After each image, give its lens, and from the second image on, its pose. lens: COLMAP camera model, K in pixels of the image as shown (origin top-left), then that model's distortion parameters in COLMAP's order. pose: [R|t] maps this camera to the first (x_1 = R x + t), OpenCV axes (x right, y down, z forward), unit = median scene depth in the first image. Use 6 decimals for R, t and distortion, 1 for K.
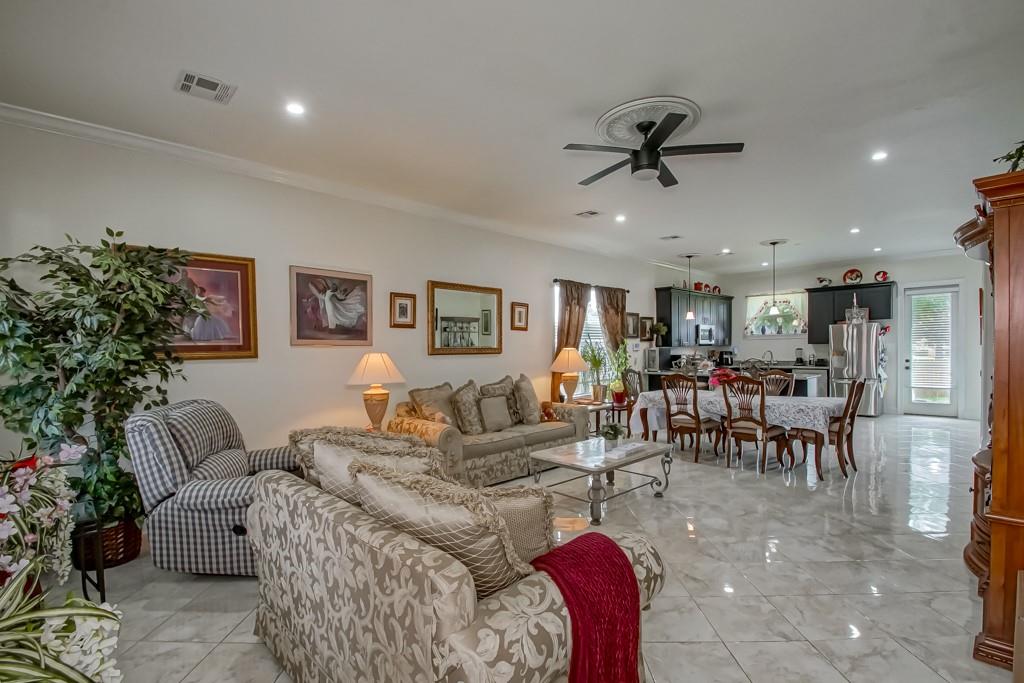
lens RADIAL K [[475.0, 0, 512.1], [0, 475.0, 360.4], [0, 0, 1]] dist [-0.000705, -0.000573]
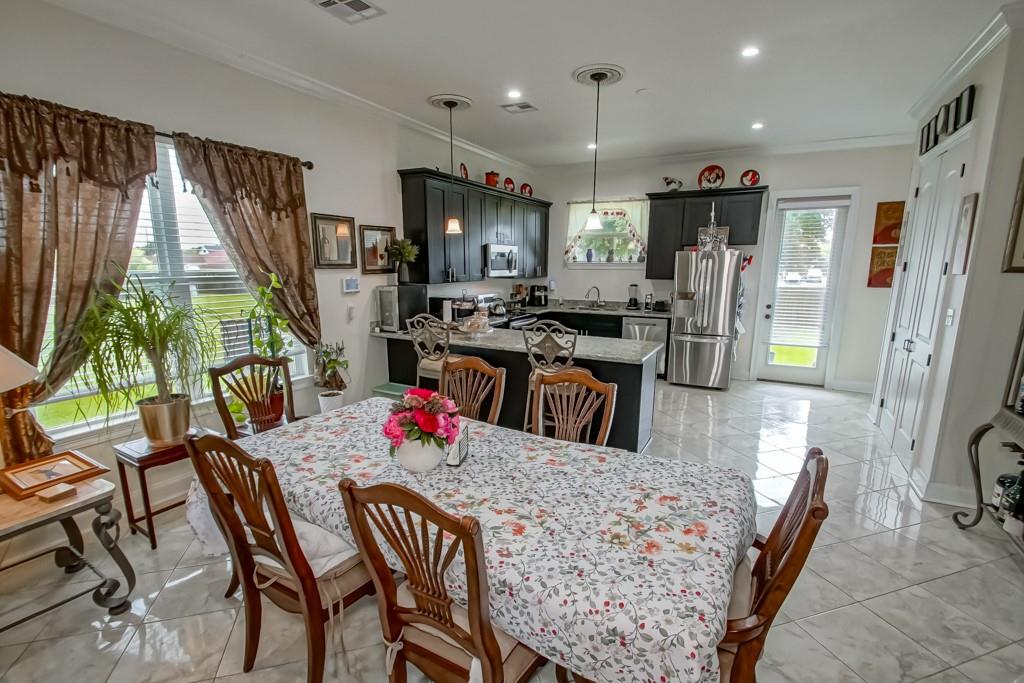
lens RADIAL K [[475.0, 0, 512.1], [0, 475.0, 360.4], [0, 0, 1]] dist [-0.000705, -0.000573]
pose [[0.956823, -0.038623, 0.288095, 0.257415], [-0.011830, 0.985137, 0.171362, -0.035932], [-0.290431, -0.167371, 0.942145, 0.423942]]
